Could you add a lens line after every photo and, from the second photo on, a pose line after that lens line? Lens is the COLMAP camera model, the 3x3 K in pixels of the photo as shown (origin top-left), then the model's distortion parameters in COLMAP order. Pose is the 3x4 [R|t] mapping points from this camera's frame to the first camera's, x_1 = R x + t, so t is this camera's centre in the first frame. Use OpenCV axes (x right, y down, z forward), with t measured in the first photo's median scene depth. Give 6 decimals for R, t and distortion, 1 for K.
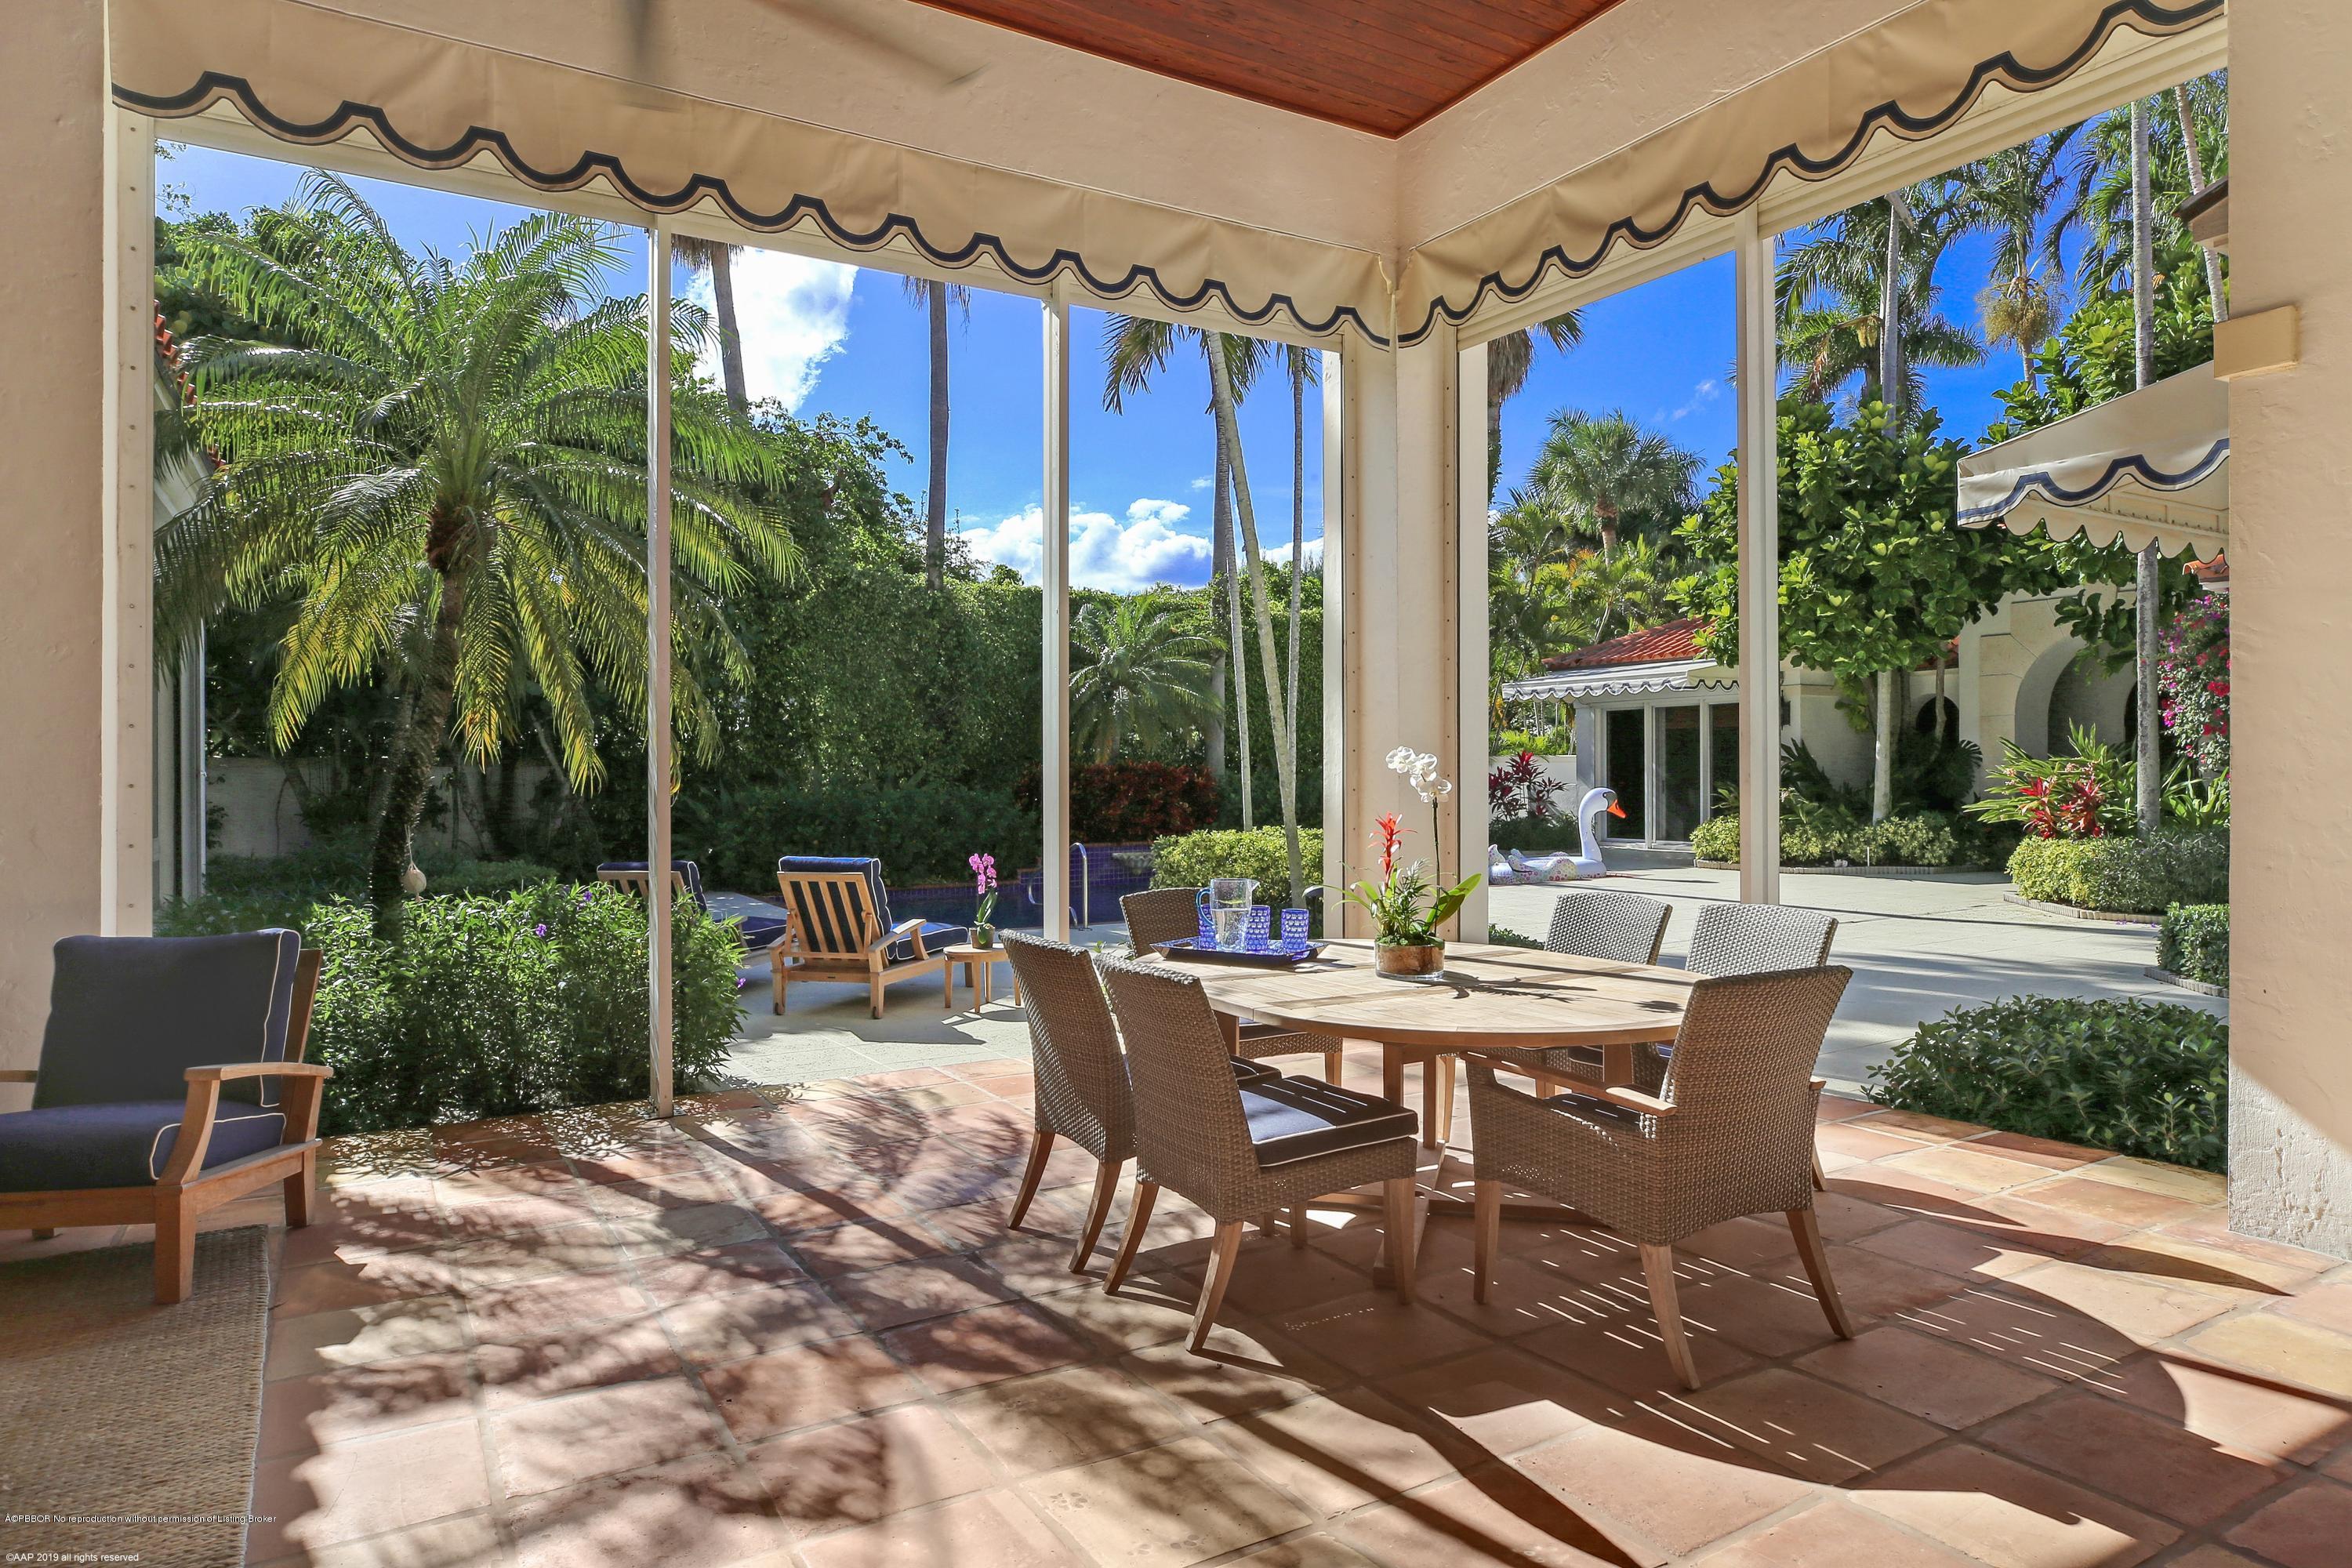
lens RADIAL K [[1351.8, 0, 1186.8], [0, 1351.8, 737.8], [0, 0, 1]] dist [-0.026271, 0.016152]
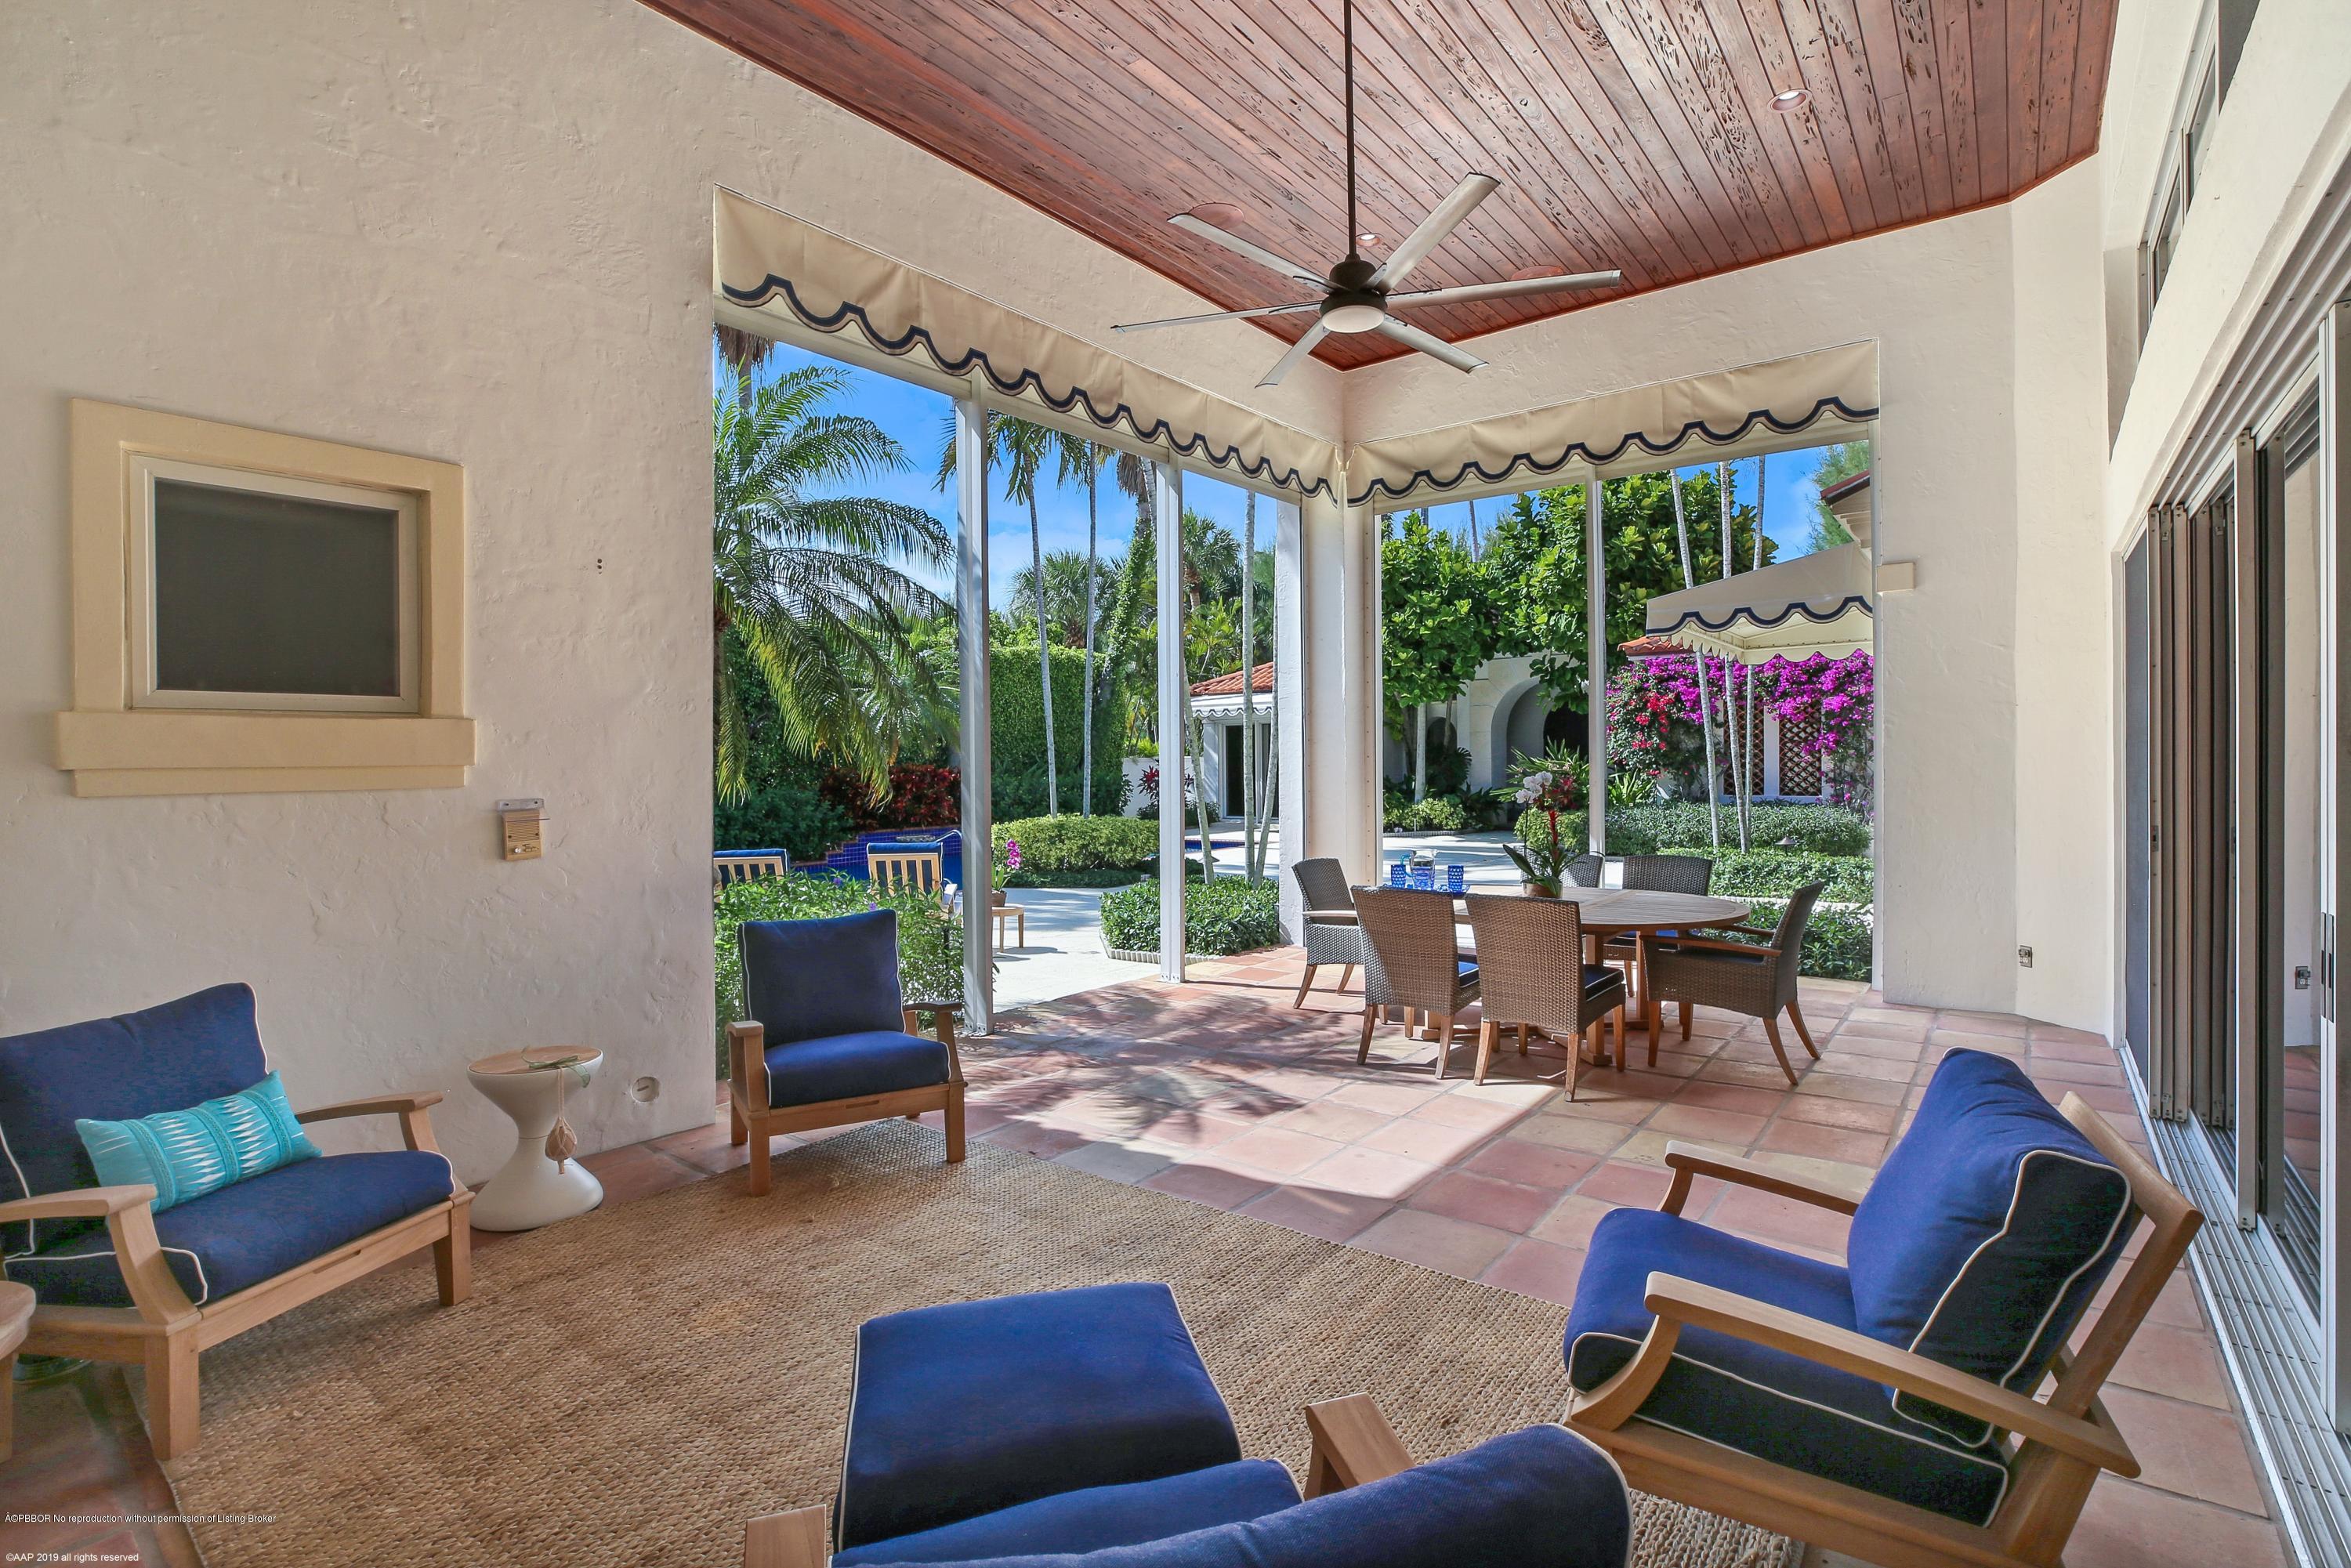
lens RADIAL K [[1064.1, 0, 1168.8], [0, 1064.1, 773.1], [0, 0, 1]] dist [-0.051887, 0.012727]
pose [[0.939225, -0.008934, 0.343187, -0.368605], [-0.002351, 0.999470, 0.032453, -0.017476], [-0.343295, -0.031288, 0.938706, -0.068681]]
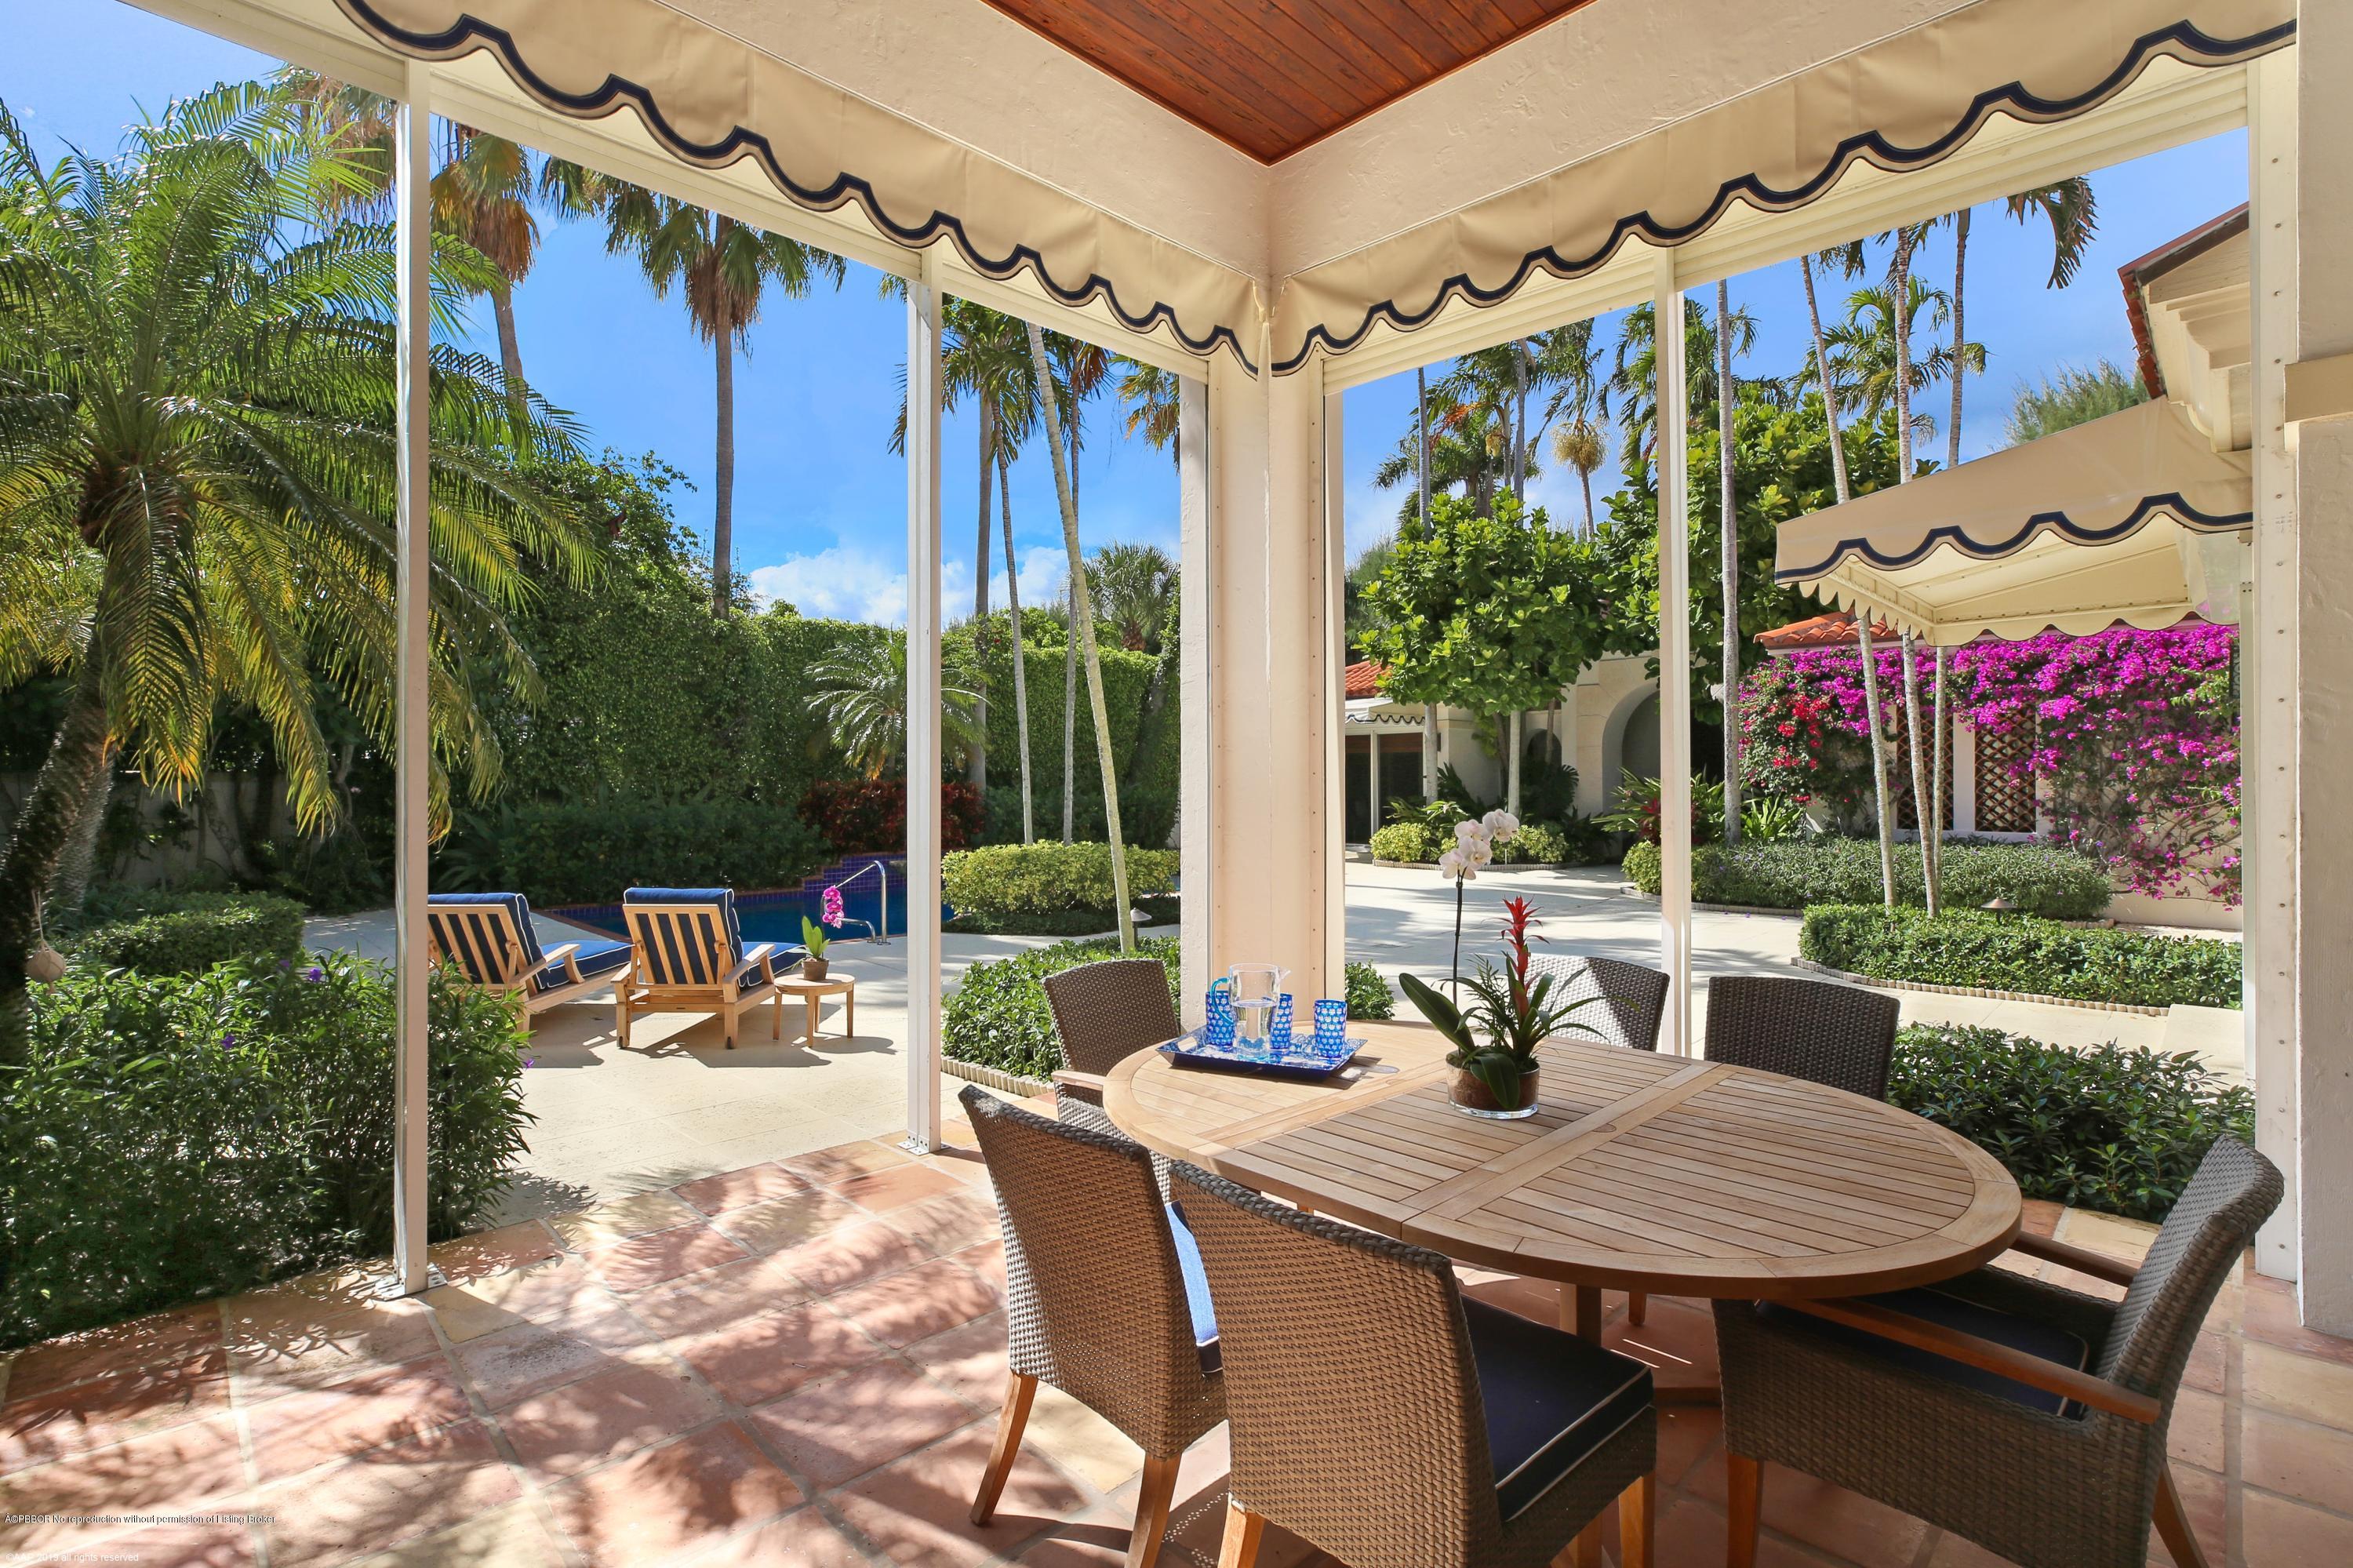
lens RADIAL K [[1066.0, 0, 1179.2], [0, 1066.0, 772.1], [0, 0, 1]] dist [-0.043999, 0.008862]
pose [[0.971191, 0.005815, 0.238233, -0.071948], [-0.010244, 0.999797, 0.017356, -0.012213], [-0.238084, -0.019297, 0.971053, 0.212839]]
